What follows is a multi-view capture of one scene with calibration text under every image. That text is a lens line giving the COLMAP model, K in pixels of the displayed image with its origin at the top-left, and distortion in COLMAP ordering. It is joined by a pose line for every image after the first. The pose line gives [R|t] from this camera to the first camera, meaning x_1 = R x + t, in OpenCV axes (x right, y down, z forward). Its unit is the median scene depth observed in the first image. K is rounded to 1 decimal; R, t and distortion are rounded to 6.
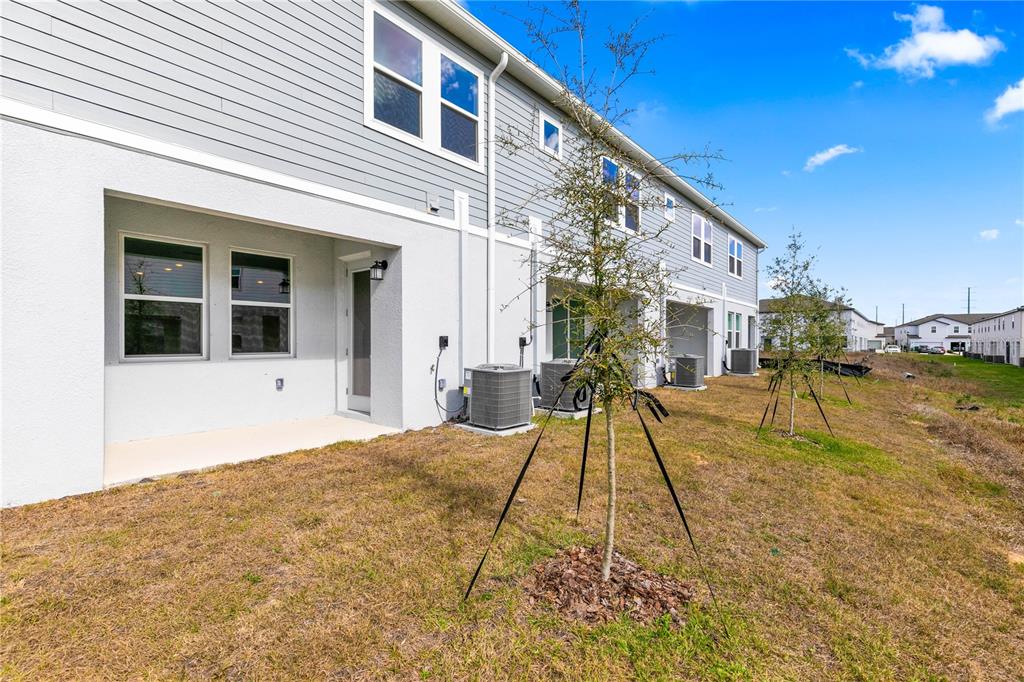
lens RADIAL K [[462.5, 0, 515.1], [0, 462.5, 344.6], [0, 0, 1]] dist [0.013214, -0.001407]
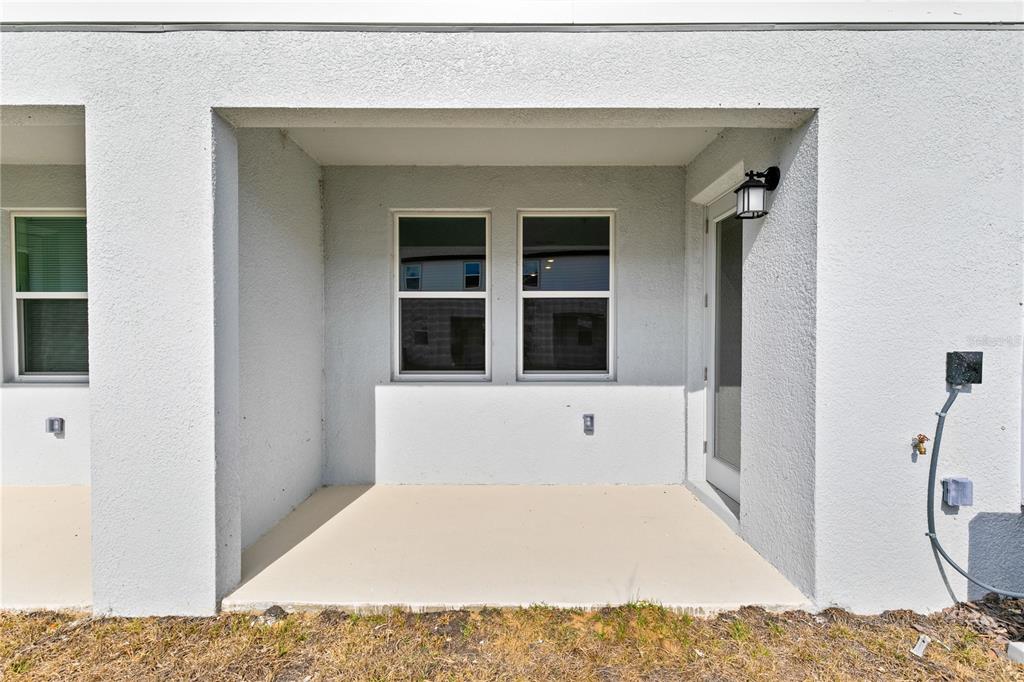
lens RADIAL K [[462.5, 0, 514.8], [0, 462.5, 348.4], [0, 0, 1]] dist [0.013214, -0.001407]
pose [[0.649557, 0.019138, -0.760072, -0.109039], [-0.004277, 0.999759, 0.021518, -0.027349], [0.760301, -0.010727, 0.649483, 0.534122]]
